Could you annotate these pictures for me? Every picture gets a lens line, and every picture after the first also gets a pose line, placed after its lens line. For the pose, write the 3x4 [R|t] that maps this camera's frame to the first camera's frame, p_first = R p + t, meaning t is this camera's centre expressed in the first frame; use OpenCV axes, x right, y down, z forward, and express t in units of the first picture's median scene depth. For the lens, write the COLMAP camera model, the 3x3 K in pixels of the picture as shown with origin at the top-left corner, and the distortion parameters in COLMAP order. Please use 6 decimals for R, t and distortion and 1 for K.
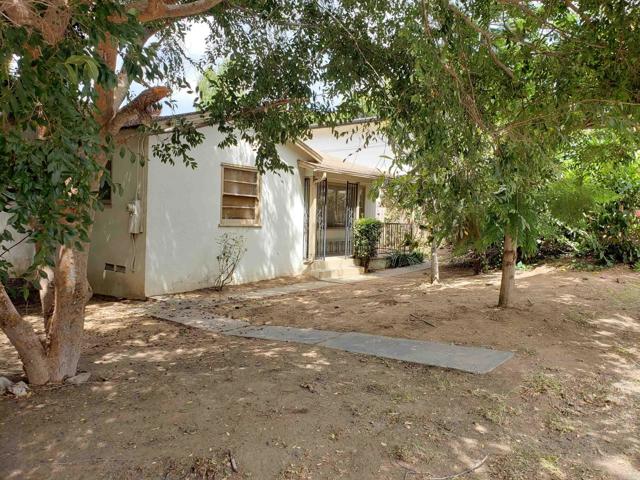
lens RADIAL K [[493.9, 0, 296.4], [0, 493.9, 239.6], [0, 0, 1]] dist [0.063474, -0.182357]
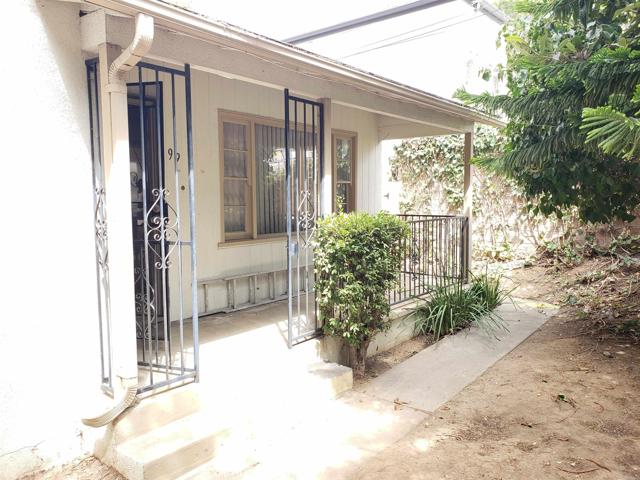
lens RADIAL K [[493.9, 0, 296.4], [0, 493.9, 239.6], [0, 0, 1]] dist [0.063474, -0.182357]
pose [[0.999259, -0.036698, -0.011642, 0.121768], [0.037066, 0.998762, 0.033179, -0.041963], [0.010410, -0.033586, 0.999382, 0.772829]]
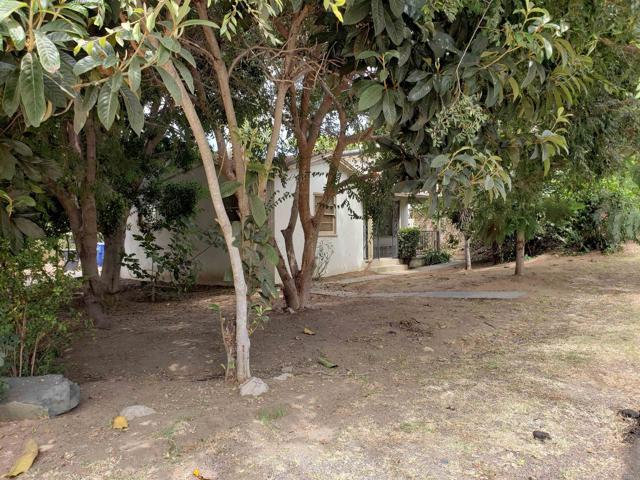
lens RADIAL K [[493.9, 0, 296.4], [0, 493.9, 239.6], [0, 0, 1]] dist [0.063474, -0.182357]
pose [[0.999202, -0.038971, -0.008798, -0.159321], [0.038702, 0.998832, -0.028943, 0.017910], [0.009916, 0.028579, 0.999542, -0.351255]]
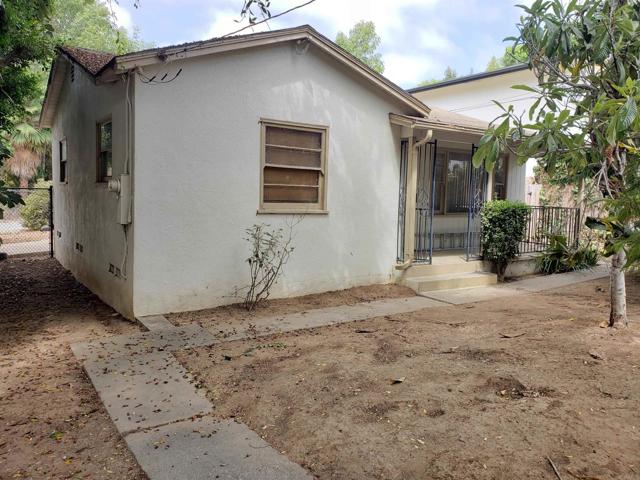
lens RADIAL K [[493.9, 0, 296.4], [0, 493.9, 239.6], [0, 0, 1]] dist [0.063474, -0.182357]
pose [[0.955623, 0.020914, -0.293848, 0.083736], [-0.009348, 0.999127, 0.040711, -0.016820], [0.294443, -0.036158, 0.954985, 0.320904]]
